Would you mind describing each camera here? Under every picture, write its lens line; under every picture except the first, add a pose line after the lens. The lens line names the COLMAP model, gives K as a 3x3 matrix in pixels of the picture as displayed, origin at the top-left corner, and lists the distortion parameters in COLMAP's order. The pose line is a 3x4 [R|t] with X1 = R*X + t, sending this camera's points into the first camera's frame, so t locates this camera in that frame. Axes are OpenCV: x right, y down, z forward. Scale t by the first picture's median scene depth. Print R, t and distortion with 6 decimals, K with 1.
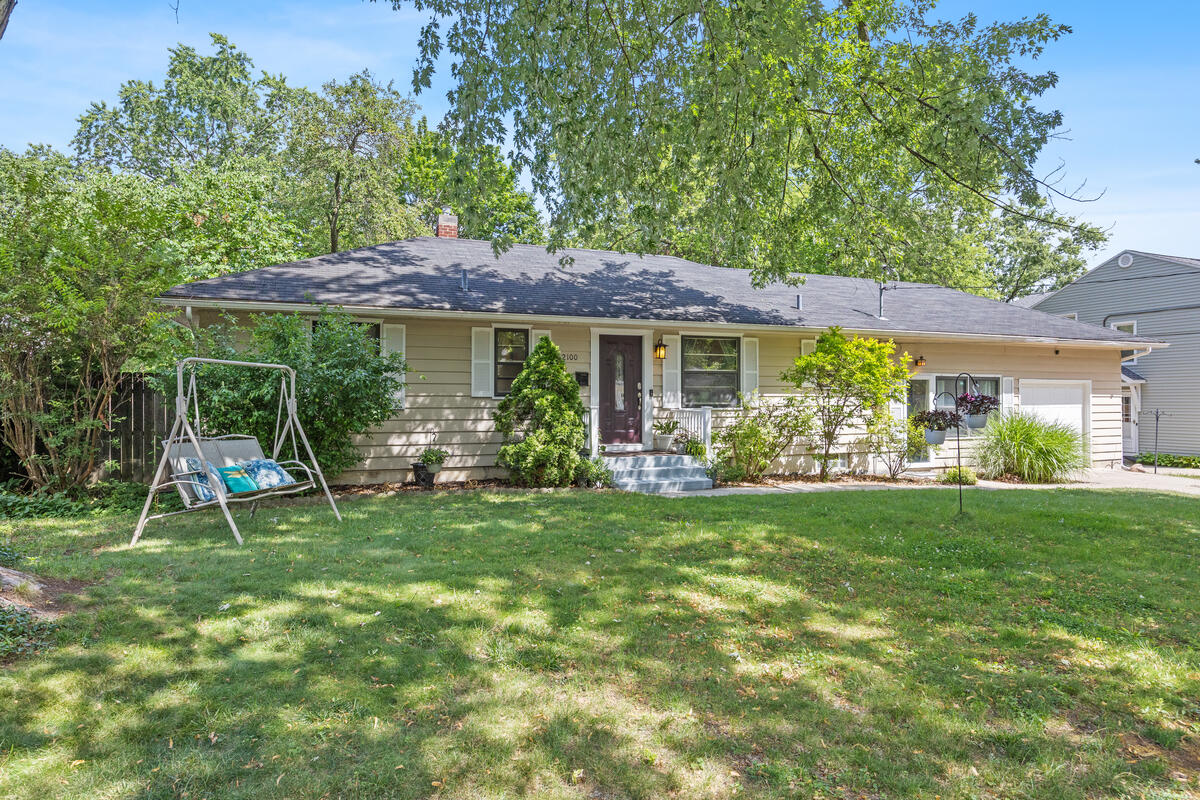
lens RADIAL K [[718.4, 0, 597.6], [0, 718.4, 392.9], [0, 0, 1]] dist [-0.005622, 0.000673]
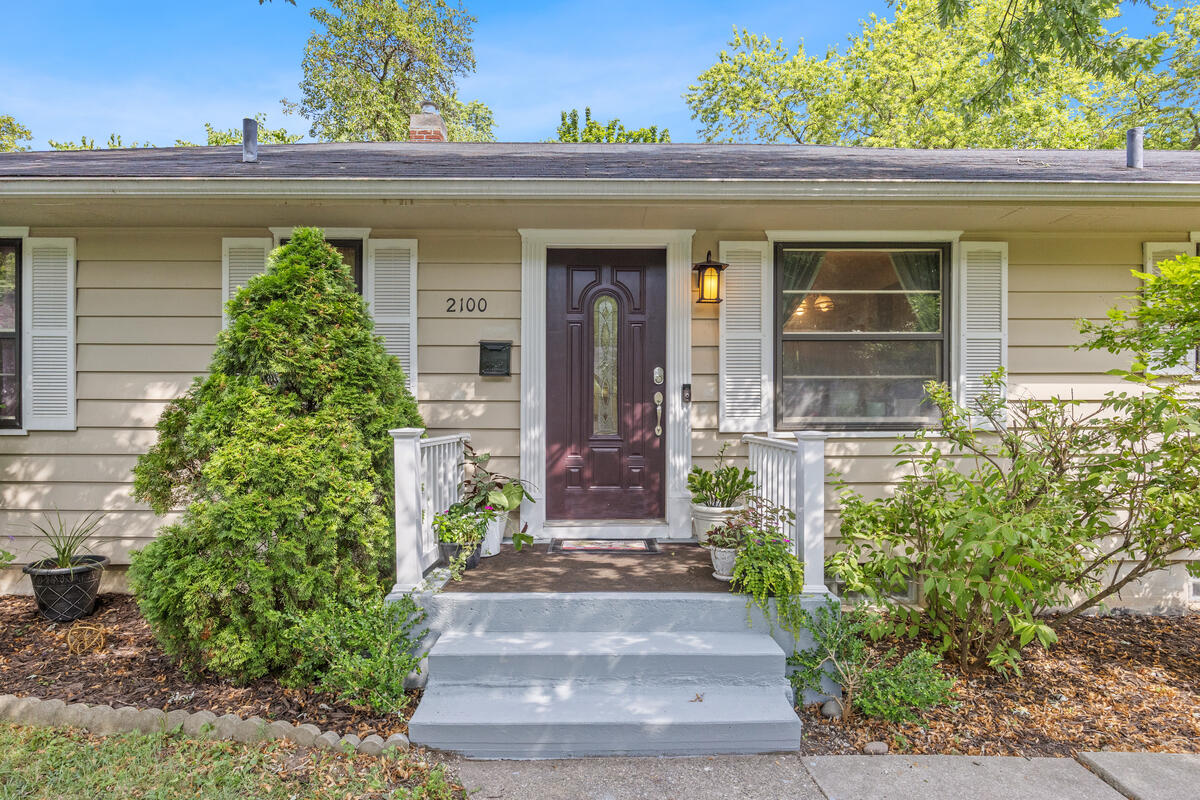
lens RADIAL K [[646.6, 0, 599.7], [0, 646.6, 411.9], [0, 0, 1]] dist [-0.001250, -0.000096]
pose [[0.942656, -0.000182, -0.333767, 0.143637], [-0.000302, 0.999999, -0.001400, 0.010671], [0.333767, 0.001420, 0.942654, 0.645261]]
